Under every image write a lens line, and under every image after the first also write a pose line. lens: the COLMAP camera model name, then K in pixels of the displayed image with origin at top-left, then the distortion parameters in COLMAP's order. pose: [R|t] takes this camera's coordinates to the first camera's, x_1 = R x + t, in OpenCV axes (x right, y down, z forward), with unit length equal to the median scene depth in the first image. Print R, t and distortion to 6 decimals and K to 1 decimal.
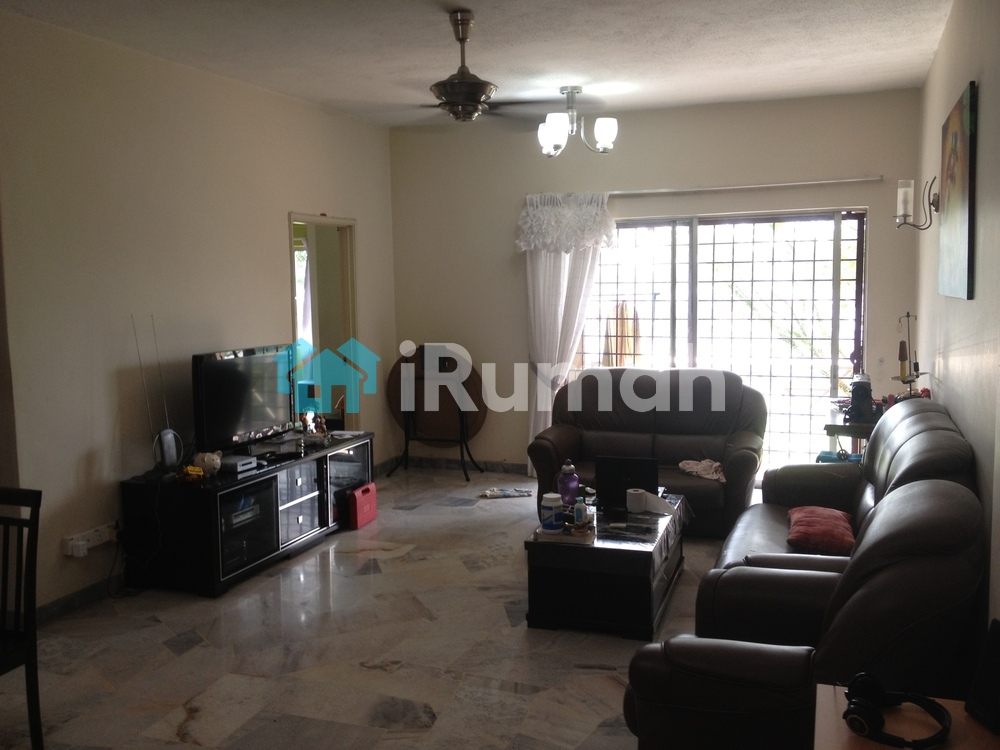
lens RADIAL K [[942.6, 0, 500.0], [0, 942.6, 375.0], [0, 0, 1]] dist [0.114557, -0.280209]
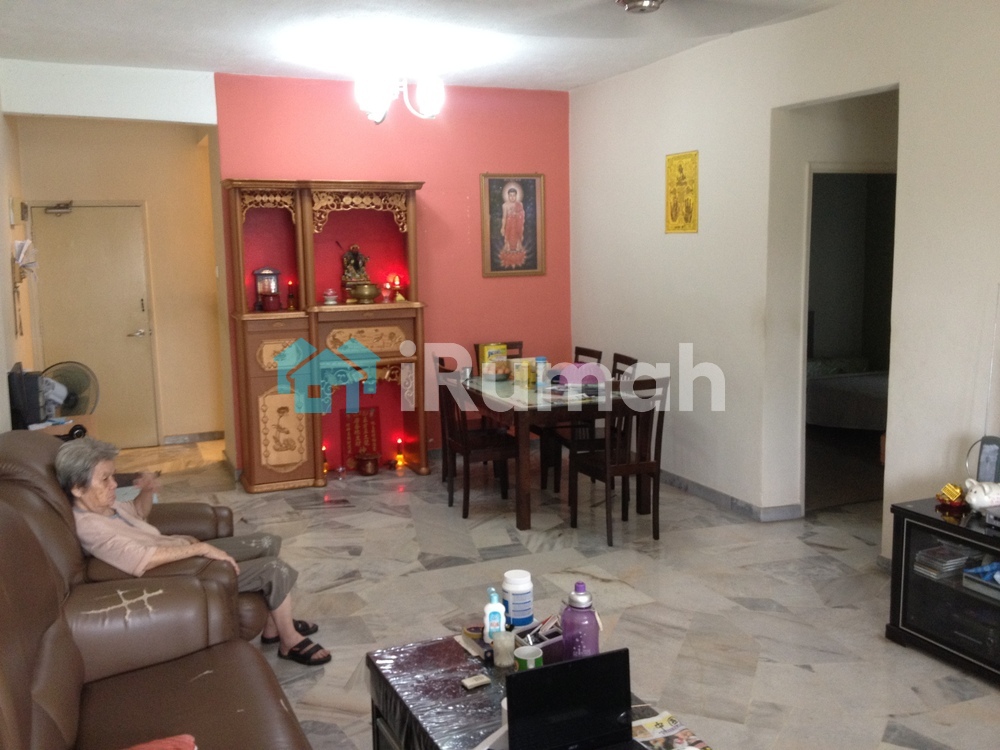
lens RADIAL K [[942.6, 0, 500.0], [0, 942.6, 375.0], [0, 0, 1]] dist [0.114557, -0.280209]
pose [[-0.736950, 0.121257, -0.664983, 0.537895], [-0.036991, 0.975070, 0.218794, -0.176953], [0.674935, 0.185839, -0.714092, 1.549669]]
